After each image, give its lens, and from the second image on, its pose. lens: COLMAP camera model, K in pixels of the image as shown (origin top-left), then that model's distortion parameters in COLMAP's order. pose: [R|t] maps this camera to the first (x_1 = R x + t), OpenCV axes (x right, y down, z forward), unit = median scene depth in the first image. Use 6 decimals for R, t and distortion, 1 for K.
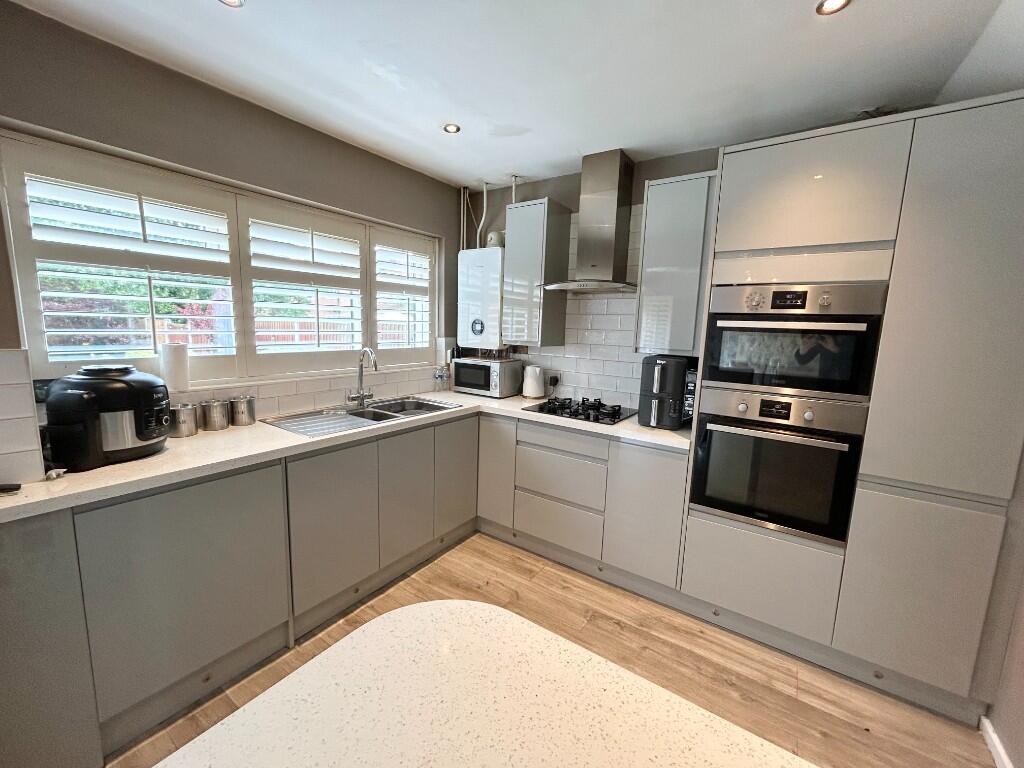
lens RADIAL K [[411.7, 0, 507.7], [0, 411.7, 381.8], [0, 0, 1]] dist [-0.001537, -0.000136]
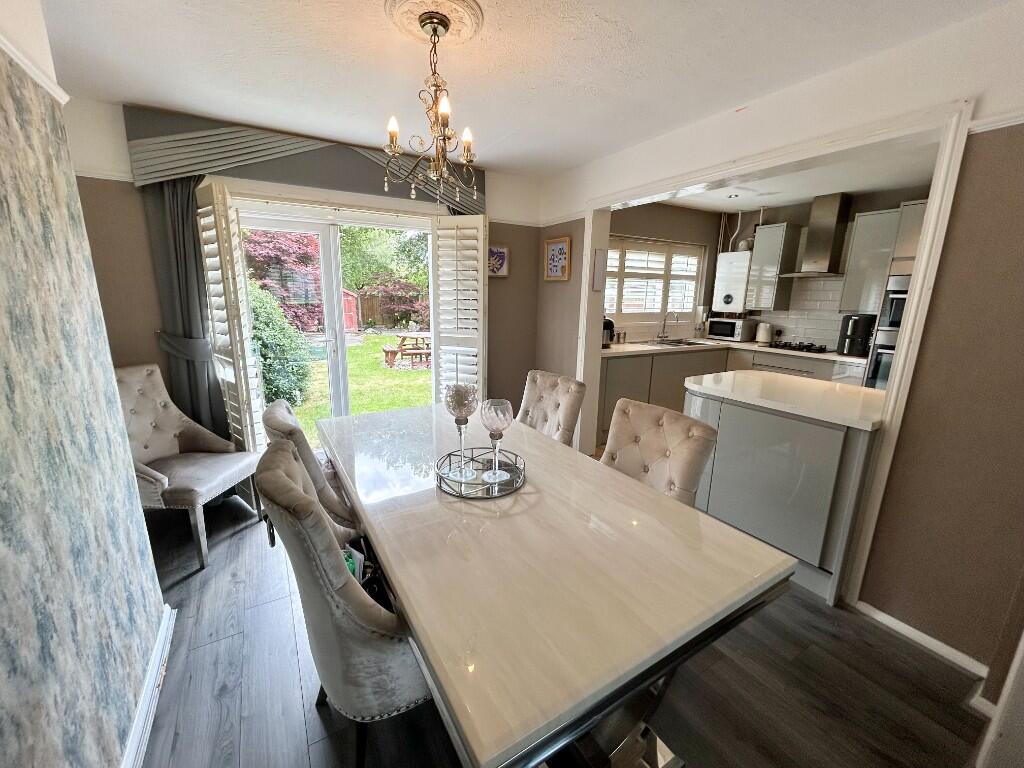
lens RADIAL K [[411.7, 0, 507.7], [0, 411.7, 381.8], [0, 0, 1]] dist [-0.001537, -0.000136]
pose [[0.909902, 0.073163, -0.408320, -0.190067], [-0.047938, 0.996275, 0.071687, 0.130728], [0.412044, -0.045654, 0.910019, -0.958595]]
